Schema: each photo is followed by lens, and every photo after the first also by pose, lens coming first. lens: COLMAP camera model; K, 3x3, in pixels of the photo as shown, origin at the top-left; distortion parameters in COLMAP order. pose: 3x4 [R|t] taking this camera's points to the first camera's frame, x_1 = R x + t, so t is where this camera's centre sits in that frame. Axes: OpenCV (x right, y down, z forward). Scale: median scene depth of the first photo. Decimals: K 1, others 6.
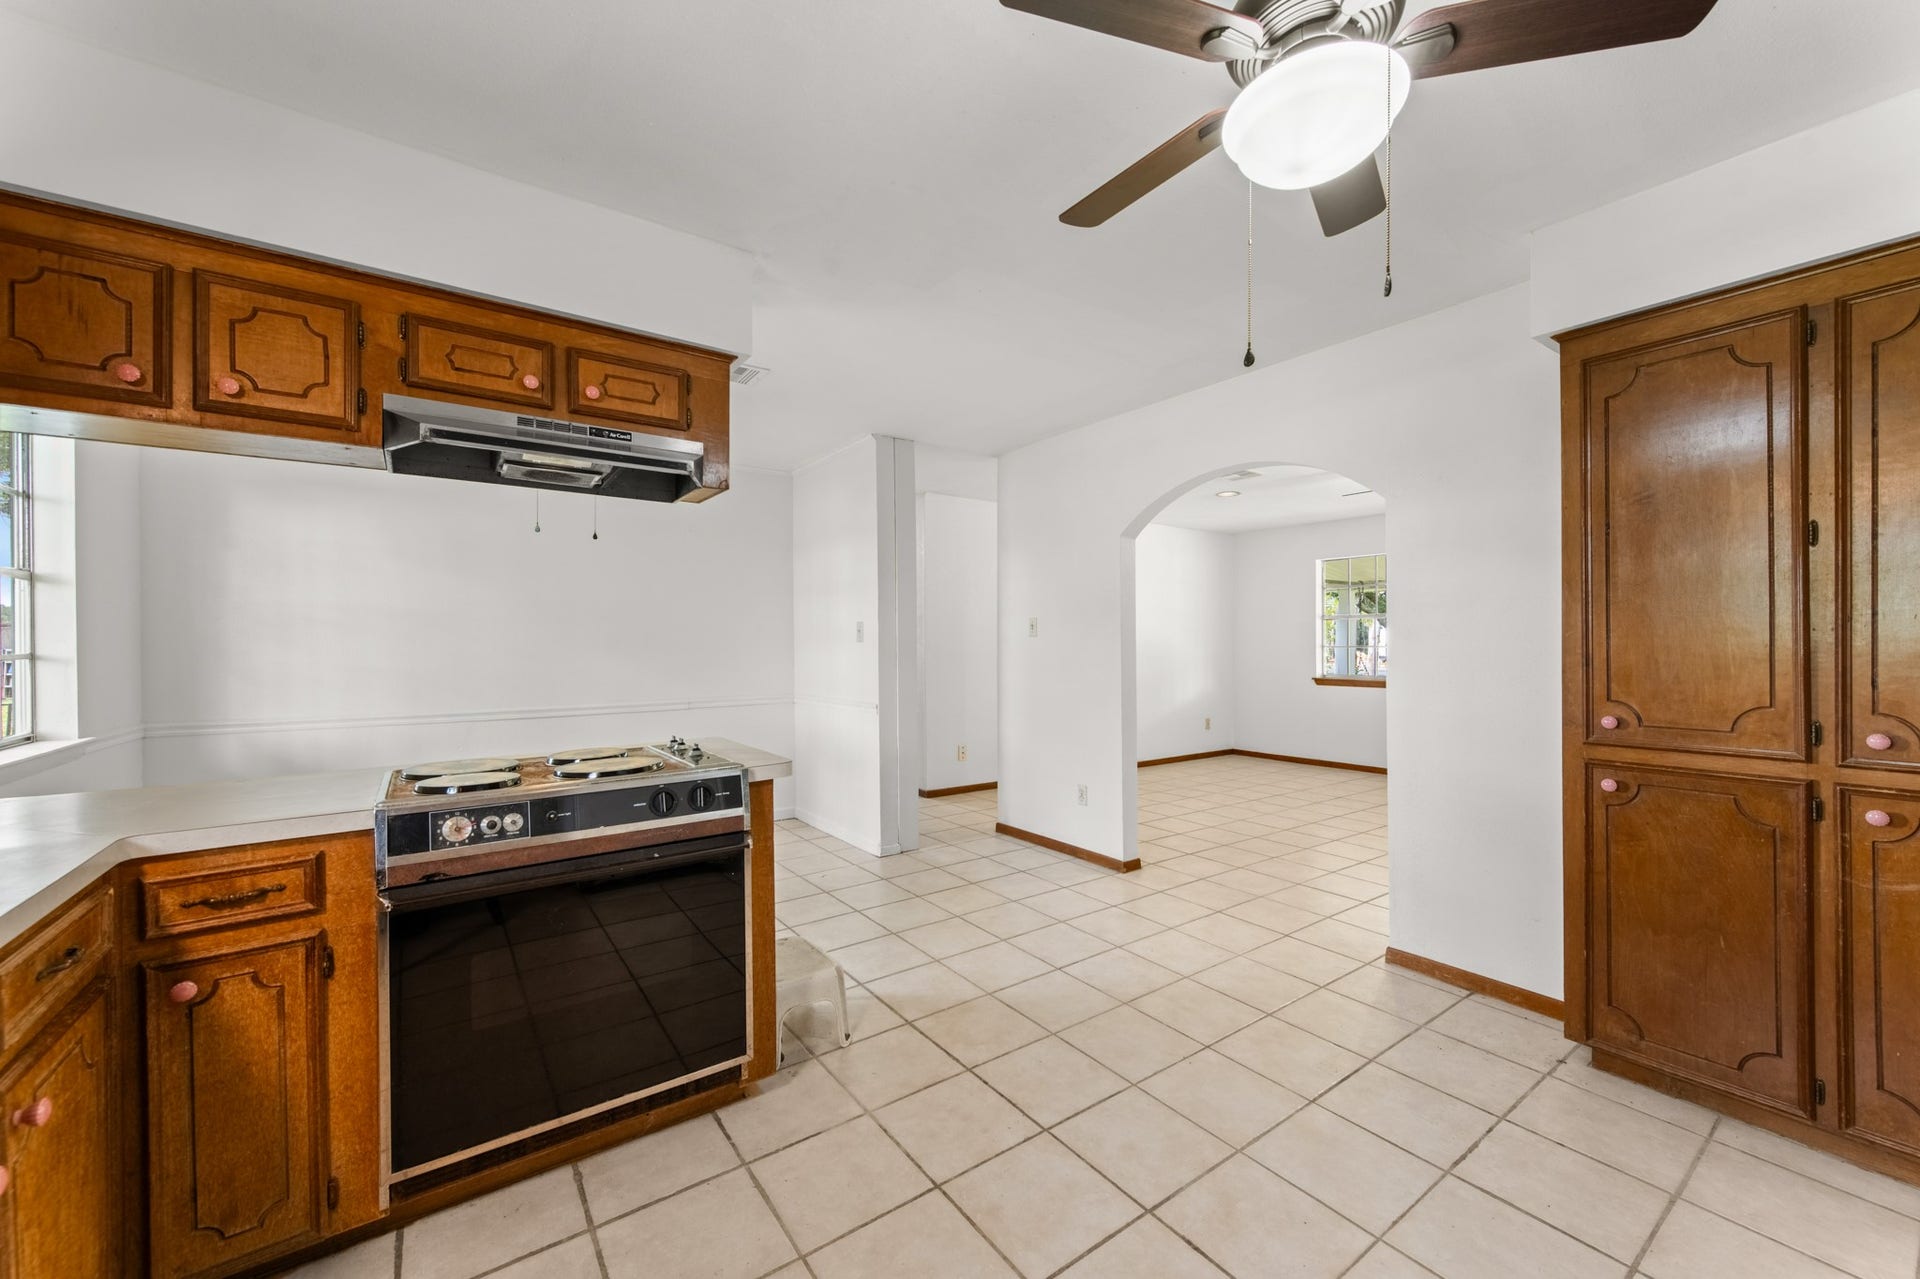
lens RADIAL K [[746.0, 0, 952.9], [0, 746.0, 638.9], [0, 0, 1]] dist [0.005096, -0.000537]
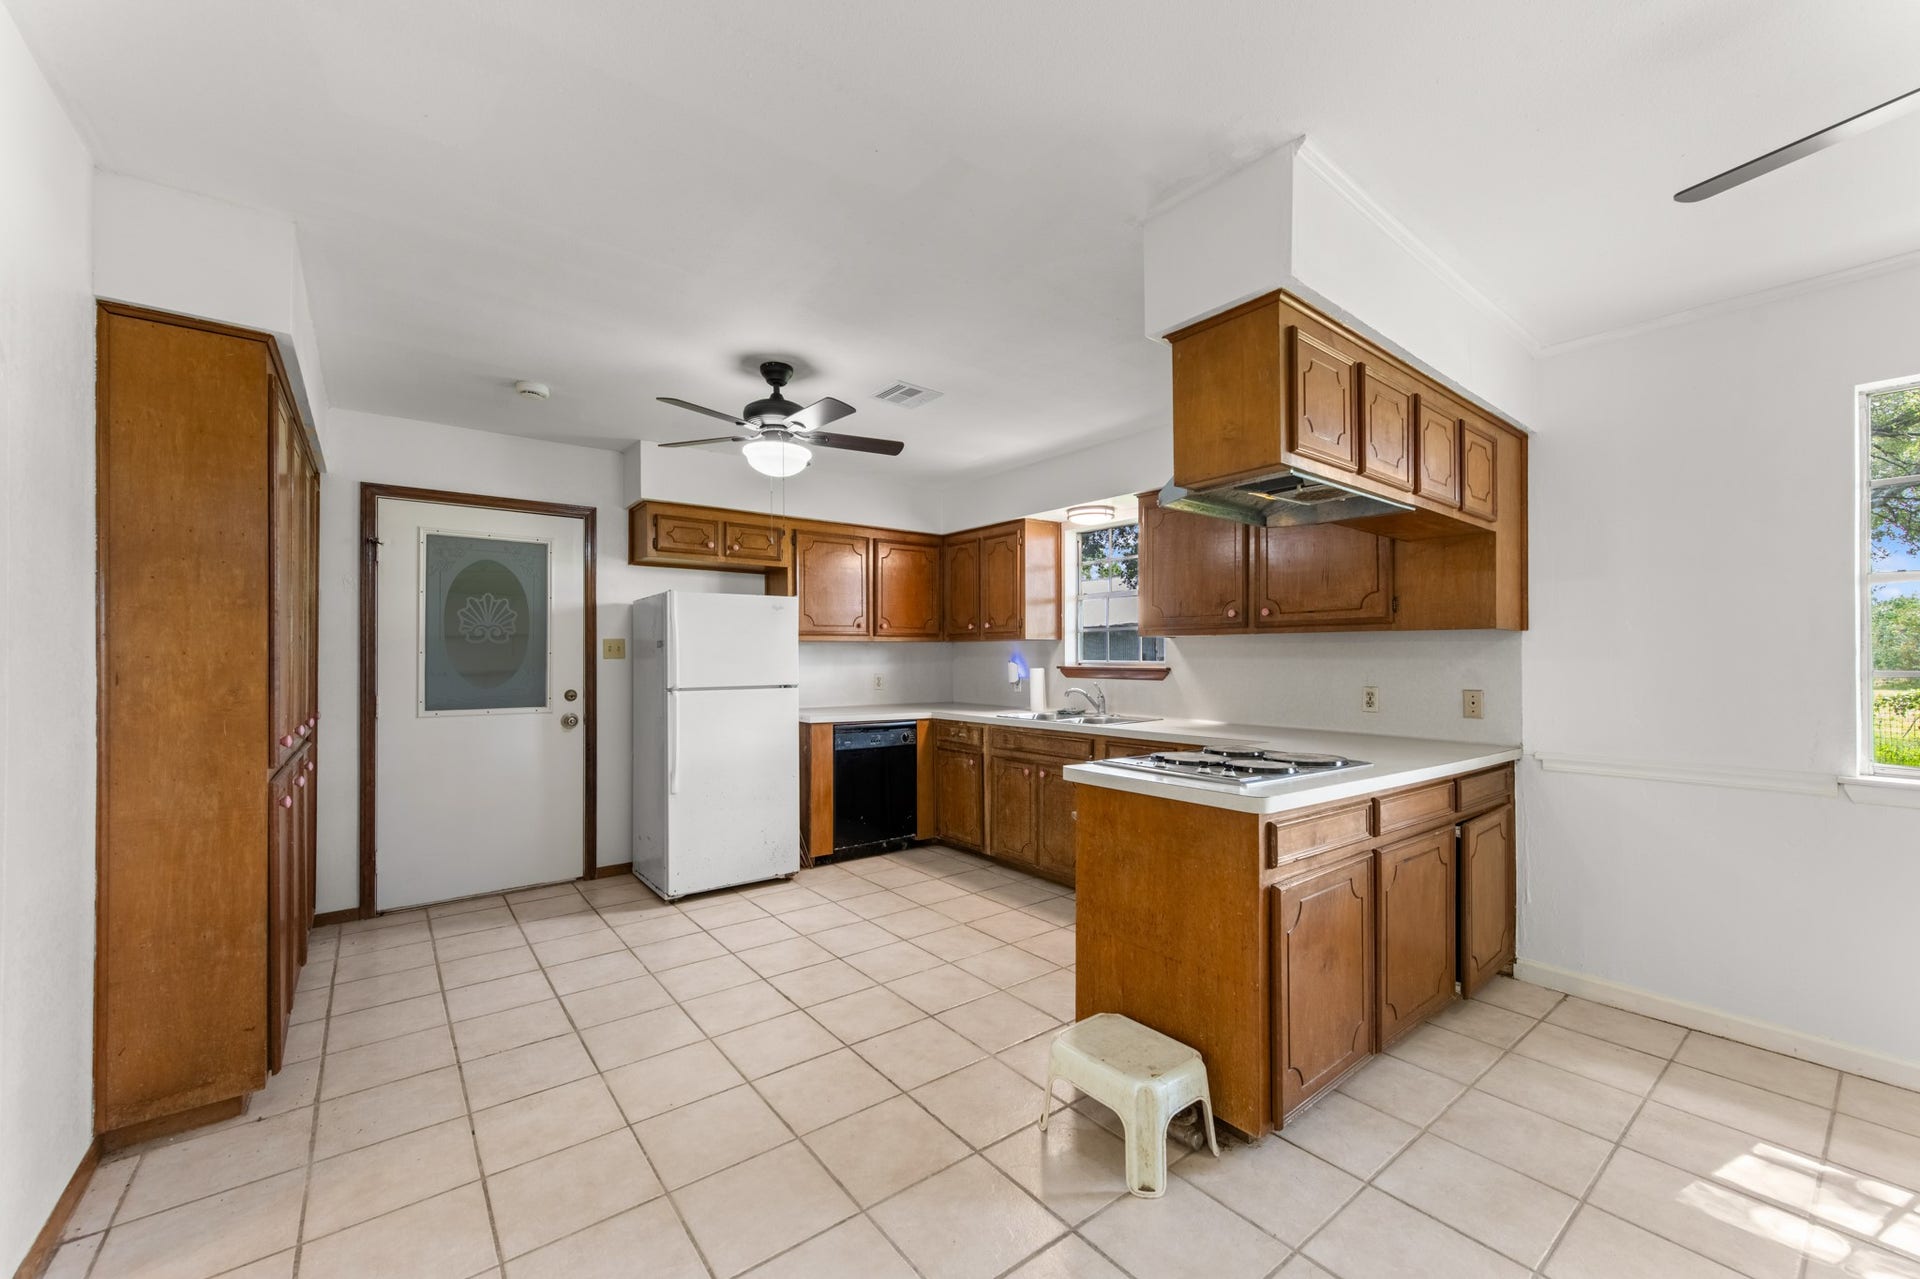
lens RADIAL K [[746.0, 0, 961.3], [0, 746.0, 656.2], [0, 0, 1]] dist [0.005096, -0.000537]
pose [[-0.998744, 0.003958, -0.049955, -0.007025], [0.004267, 0.999972, -0.006081, 0.002177], [0.049930, -0.006287, -0.998733, 2.122620]]
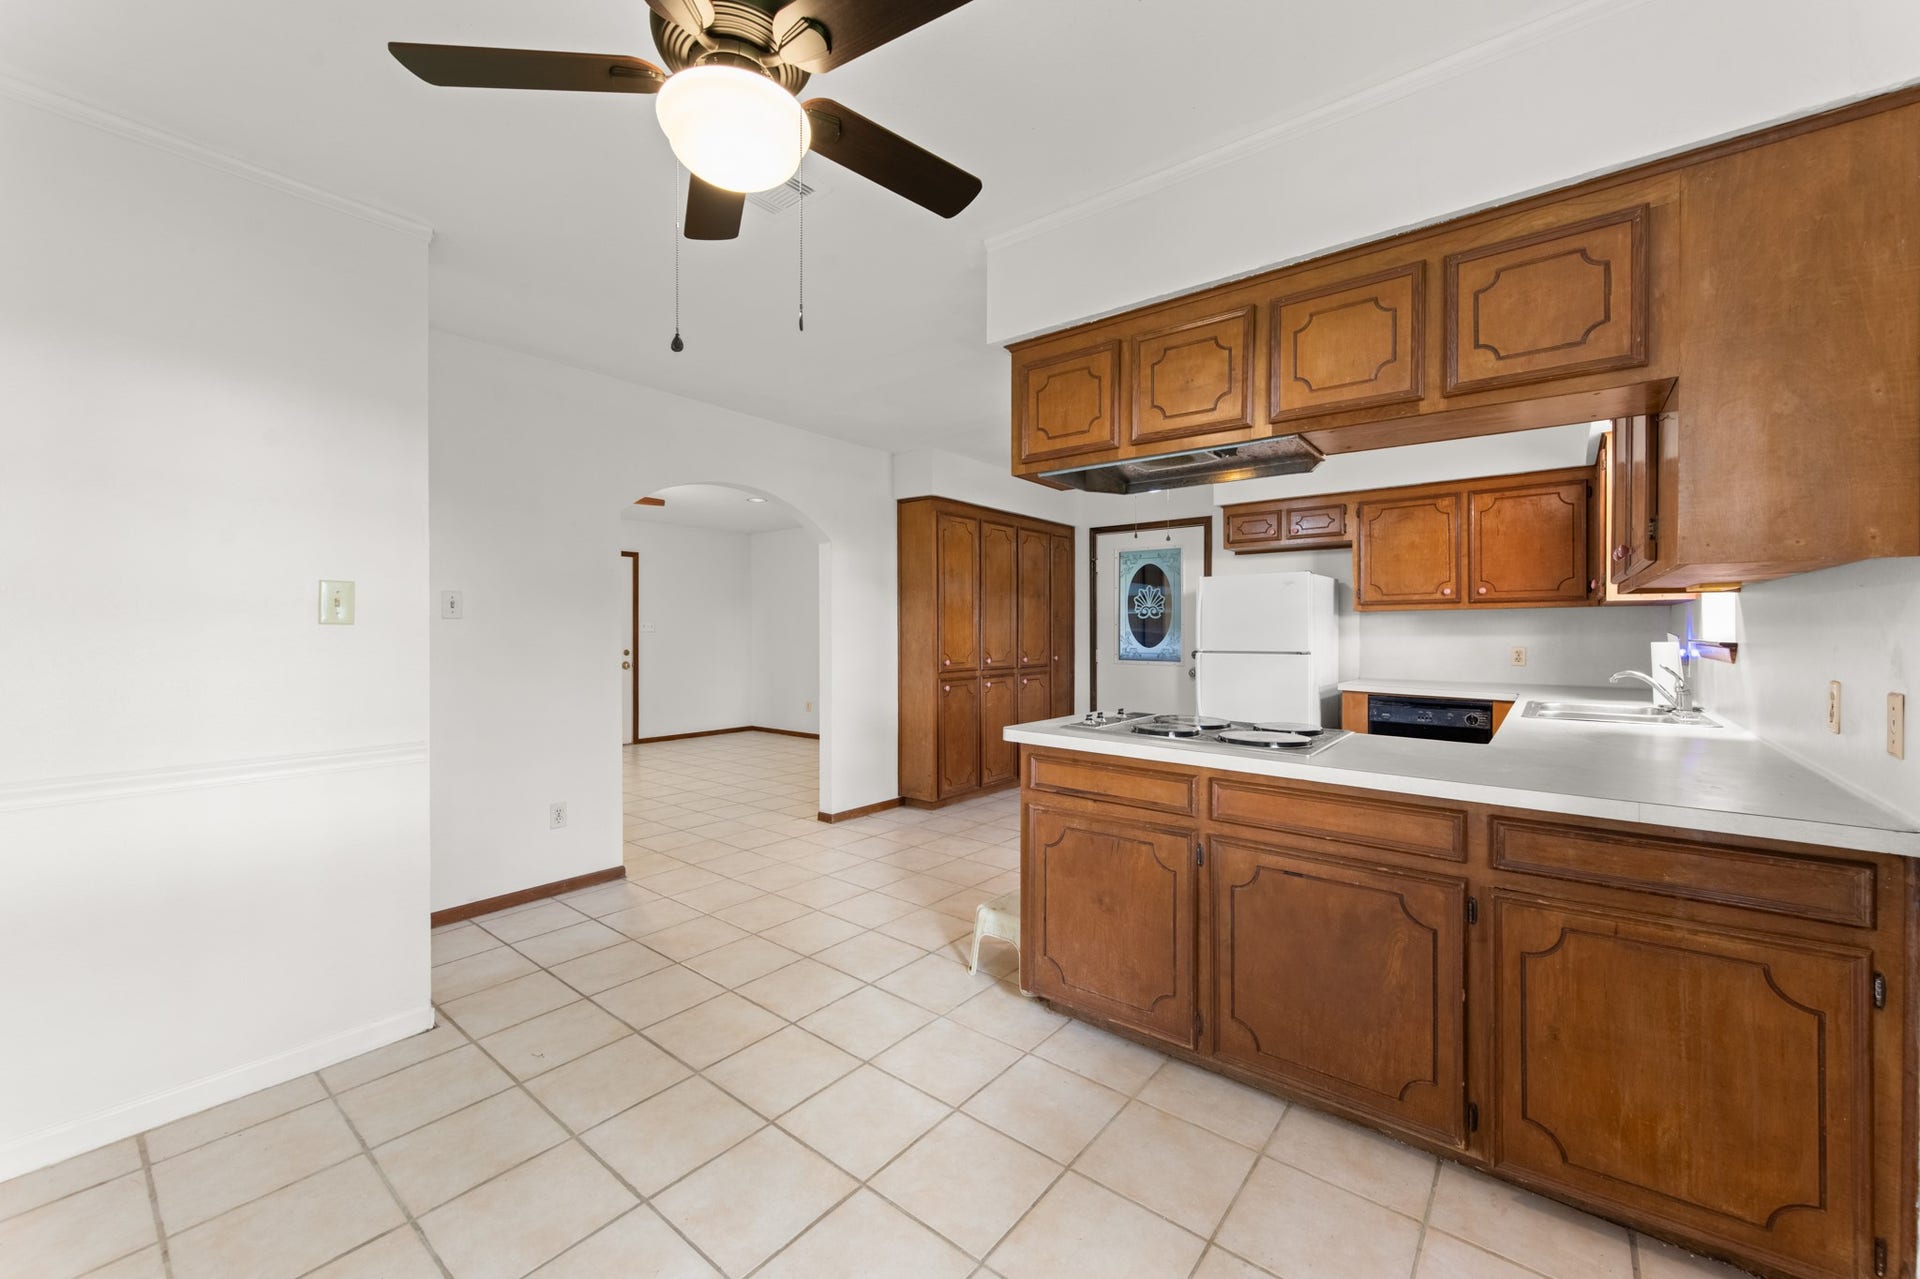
lens RADIAL K [[746.0, 0, 968.6], [0, 746.0, 633.4], [0, 0, 1]] dist [0.005096, -0.000537]
pose [[-0.282090, 0.000274, 0.959388, -1.515643], [-0.004805, 0.999987, -0.001698, 0.019826], [-0.959376, -0.005089, -0.282085, 1.653921]]
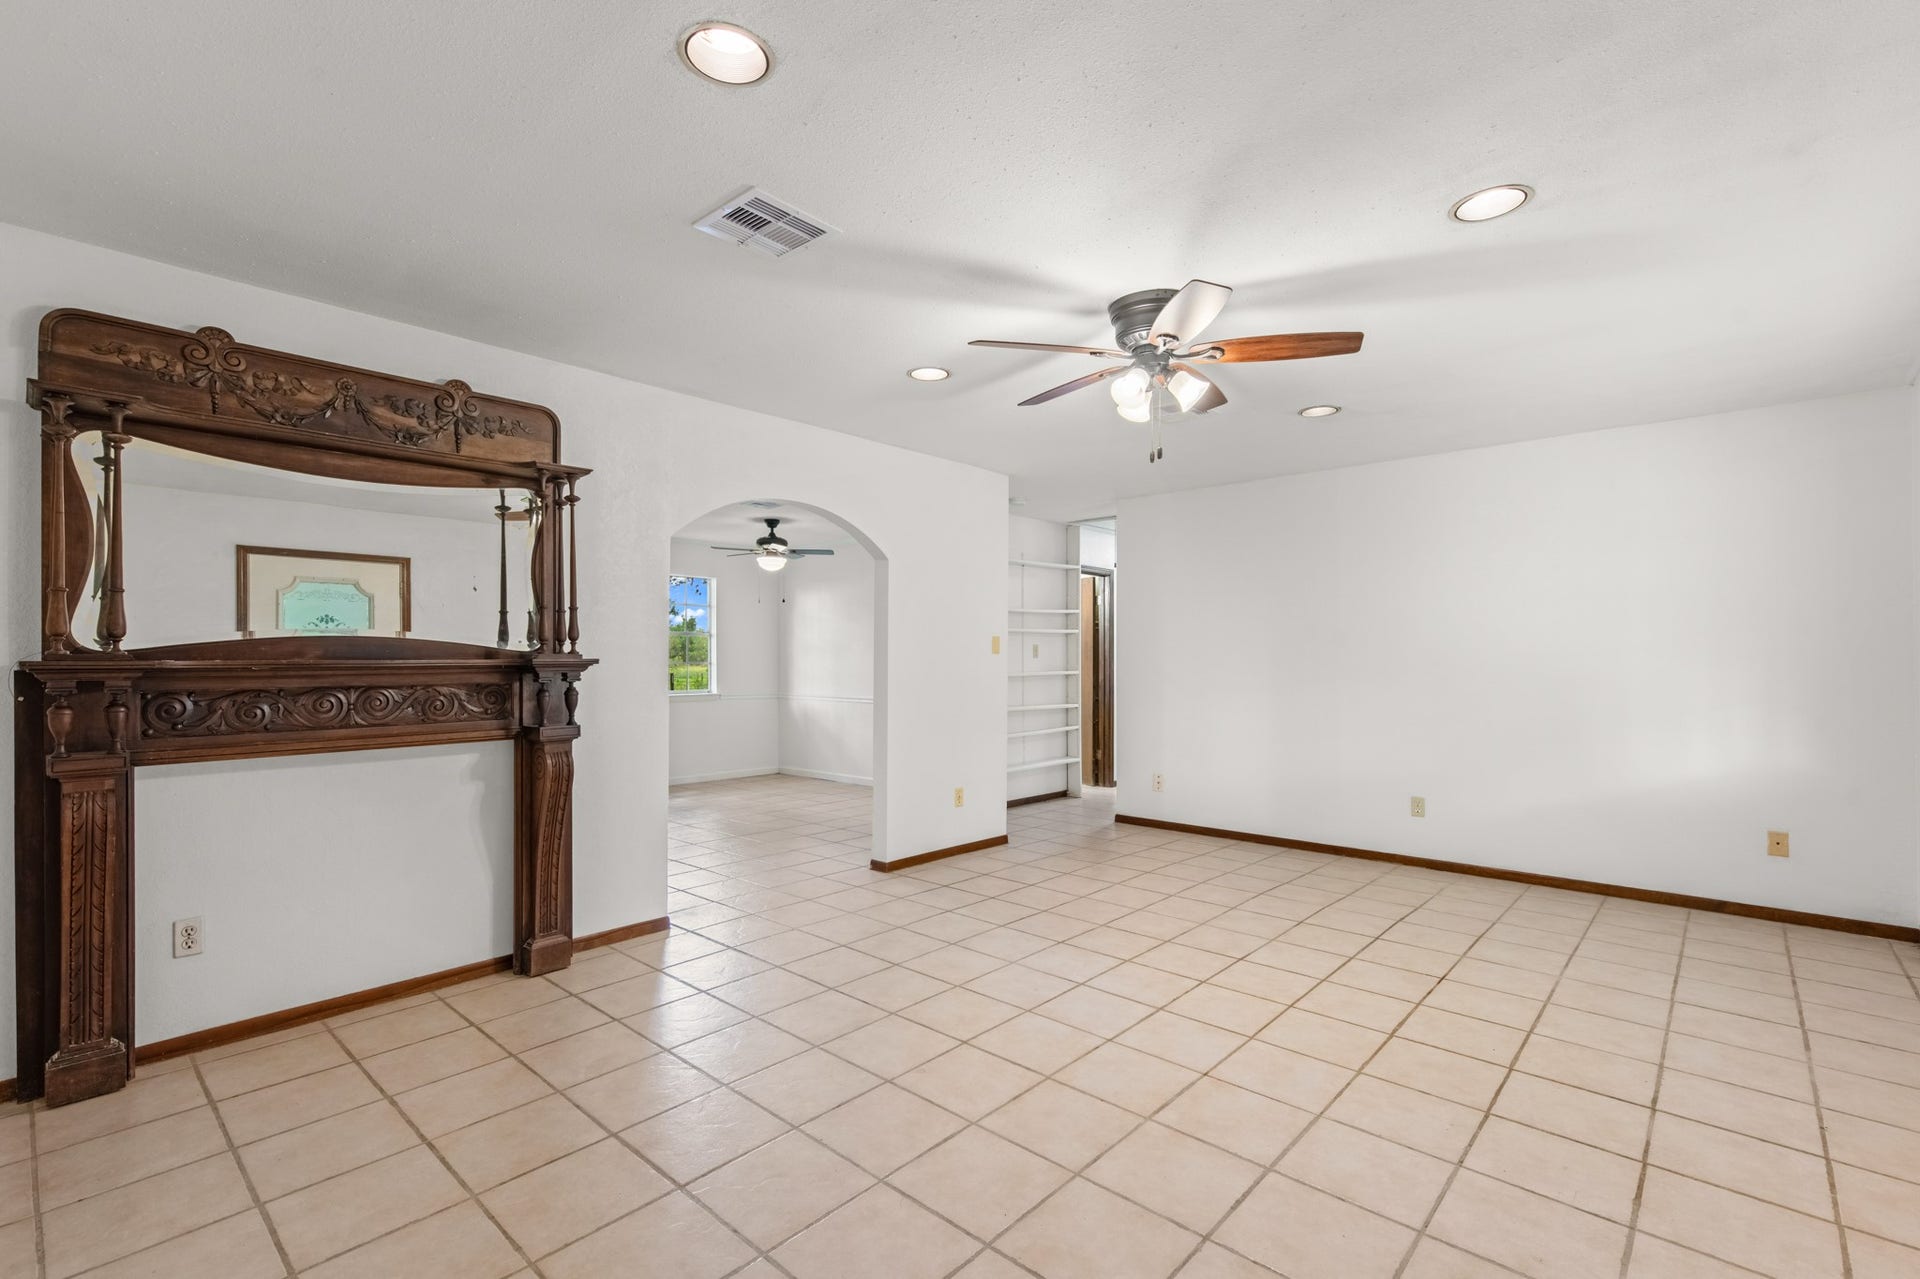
lens RADIAL K [[852.2, 0, 957.0], [0, 852.2, 651.2], [0, 0, 1]] dist [0.019083, 0.000811]
pose [[0.214428, -0.007827, -0.976709, 2.868459], [0.000276, 0.999968, -0.007952, 0.004172], [0.976740, 0.001435, 0.214423, 1.653561]]
